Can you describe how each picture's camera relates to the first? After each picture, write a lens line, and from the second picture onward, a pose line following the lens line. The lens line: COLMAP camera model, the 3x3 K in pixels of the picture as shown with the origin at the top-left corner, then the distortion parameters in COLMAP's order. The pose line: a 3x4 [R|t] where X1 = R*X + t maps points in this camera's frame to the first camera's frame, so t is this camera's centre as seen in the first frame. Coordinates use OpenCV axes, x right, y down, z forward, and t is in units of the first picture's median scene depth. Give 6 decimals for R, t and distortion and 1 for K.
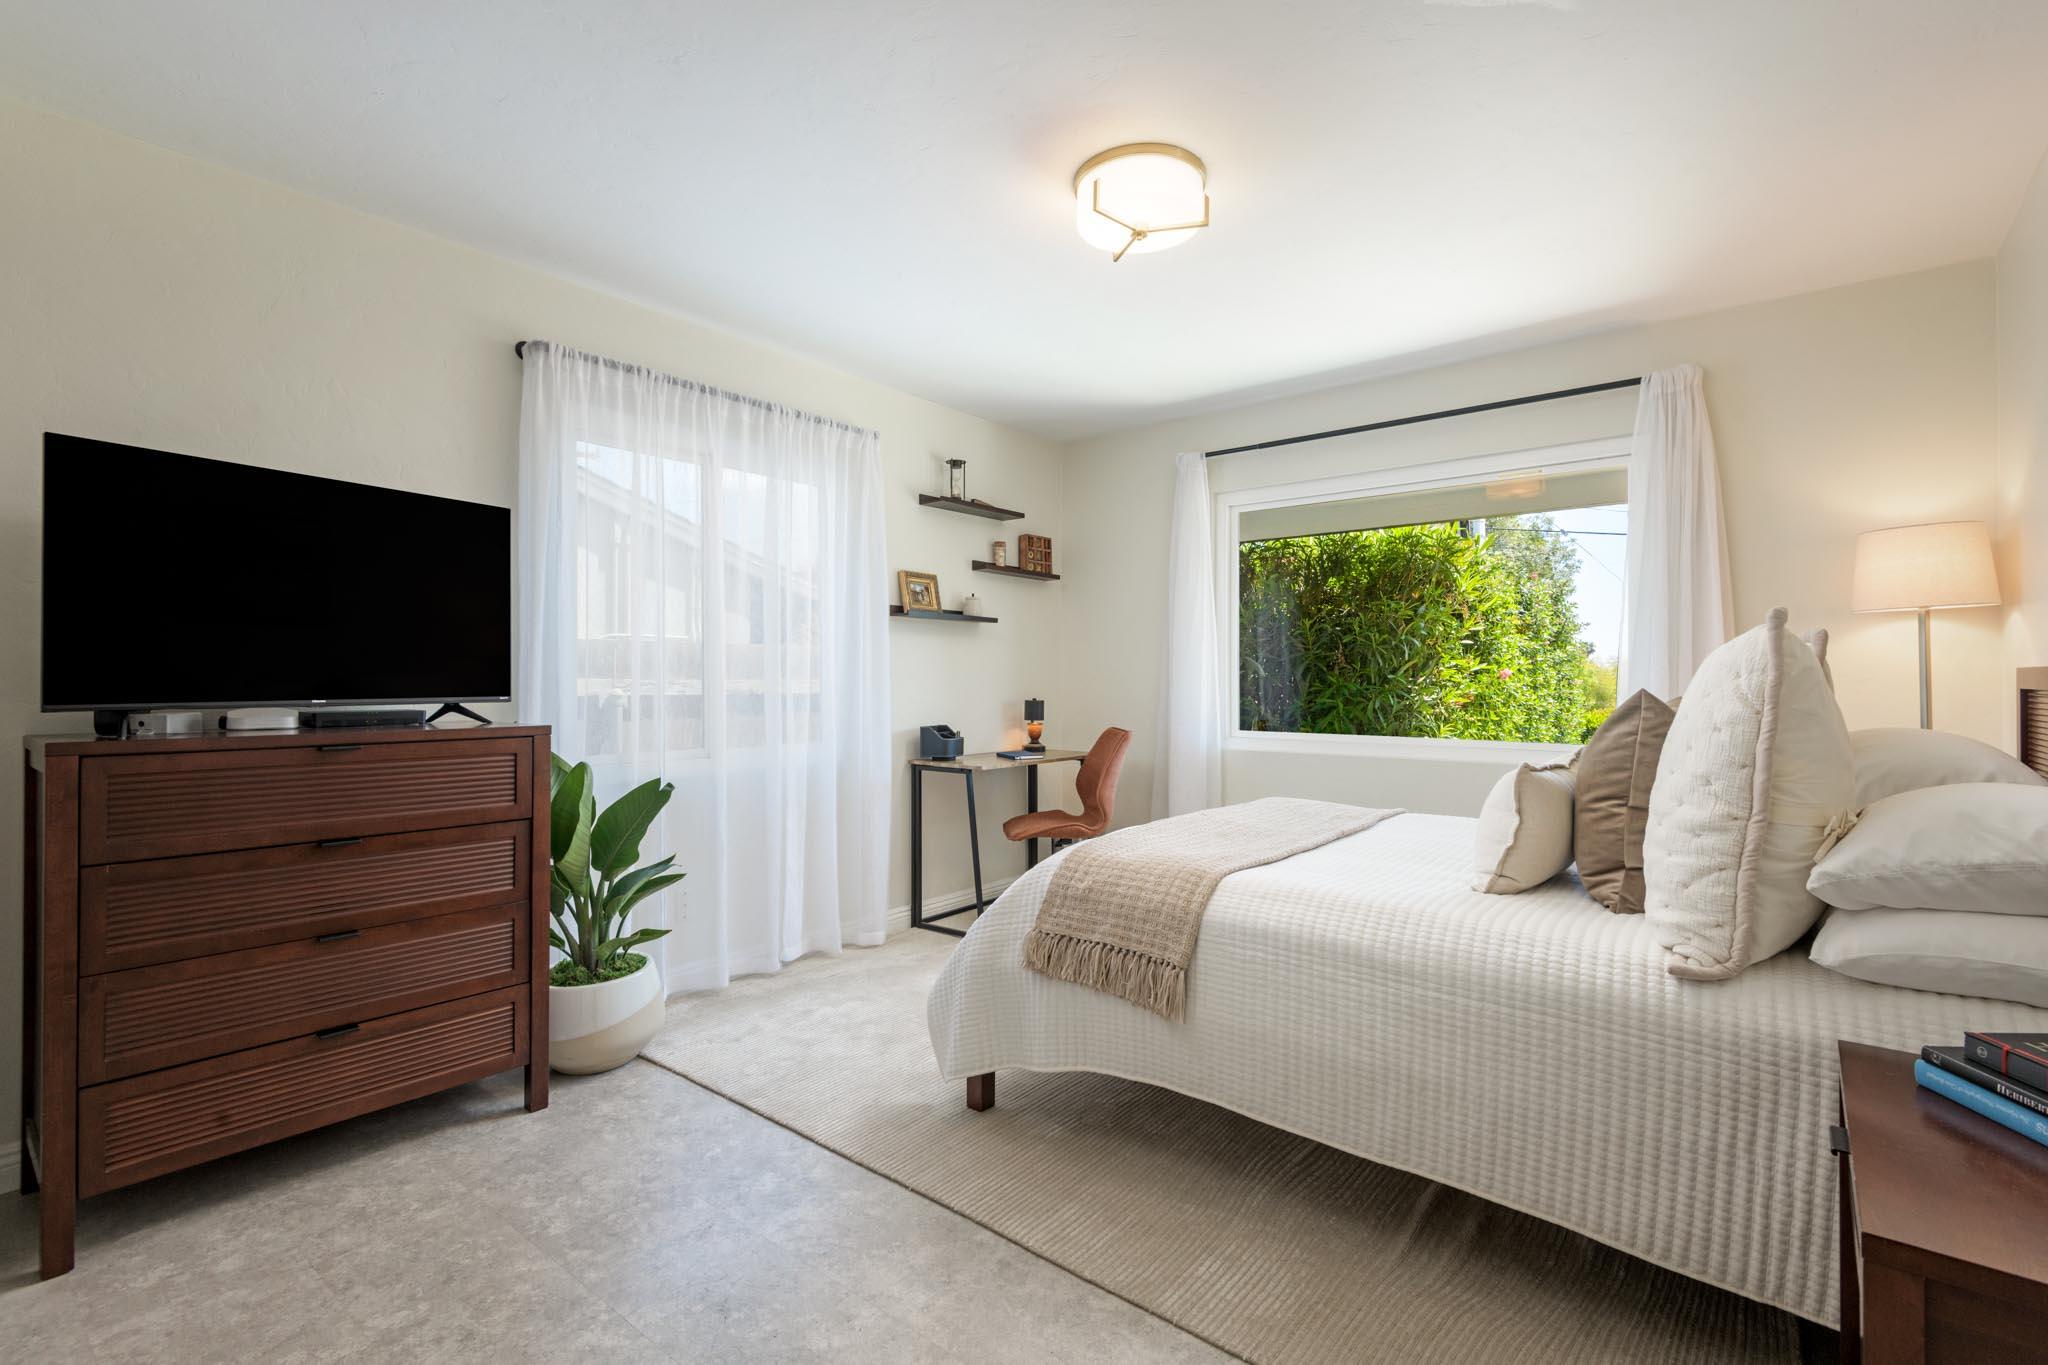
lens RADIAL K [[931.4, 0, 1021.1], [0, 931.4, 680.5], [0, 0, 1]] dist [0.022725, -0.003408]
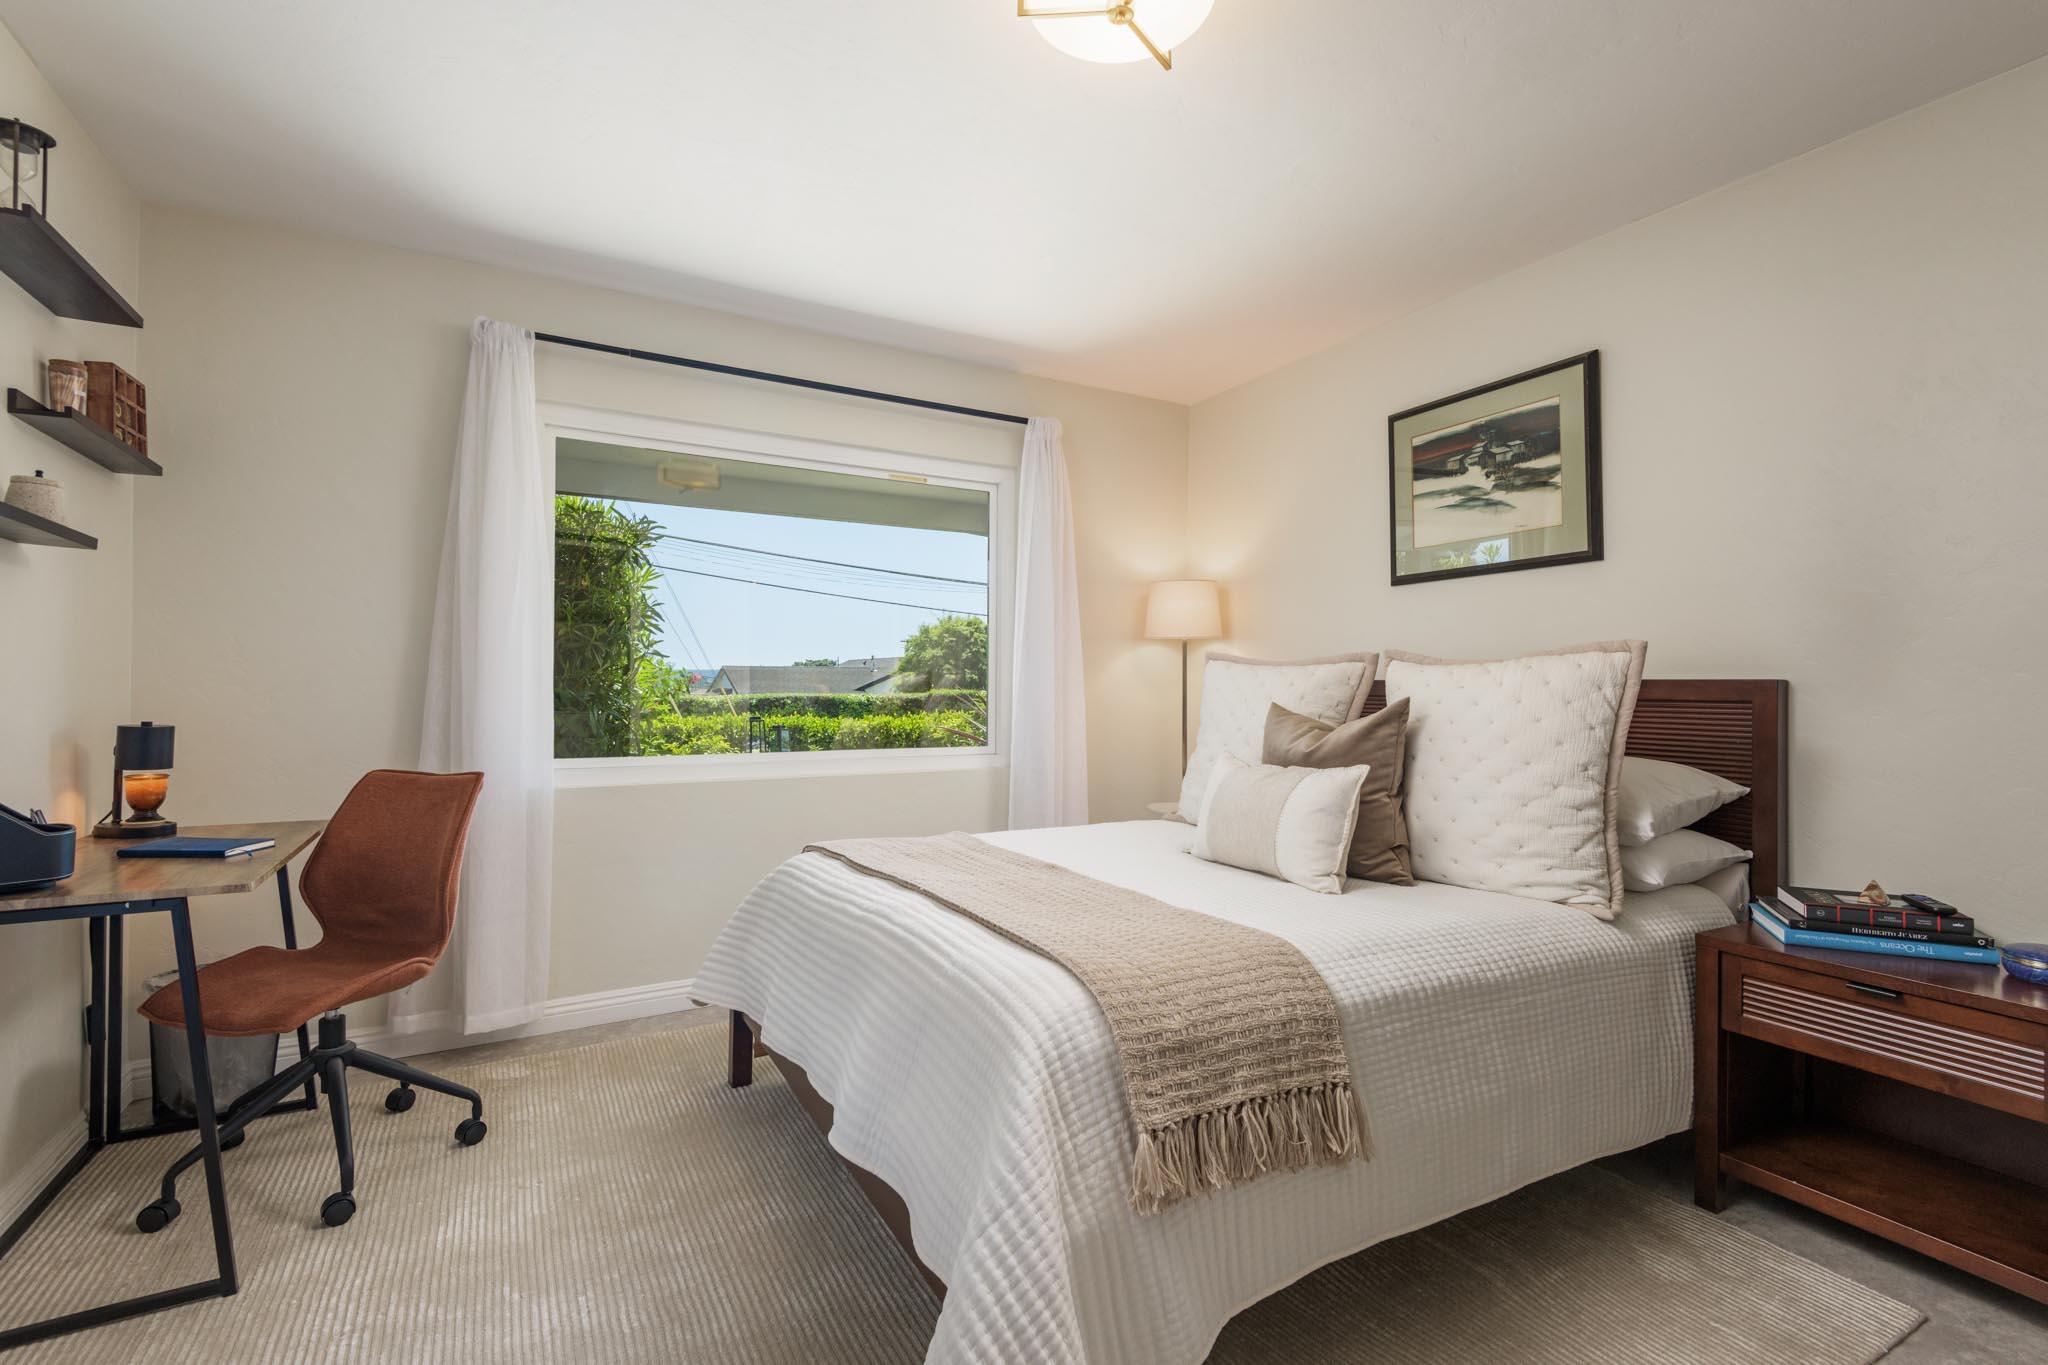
lens RADIAL K [[931.4, 0, 1025.5], [0, 931.4, 686.1], [0, 0, 1]] dist [0.022725, -0.003408]
pose [[0.362294, 0.006351, 0.932042, -0.564268], [-0.005674, 0.999973, -0.004608, 0.001657], [-0.932047, -0.003619, 0.362320, 0.903174]]
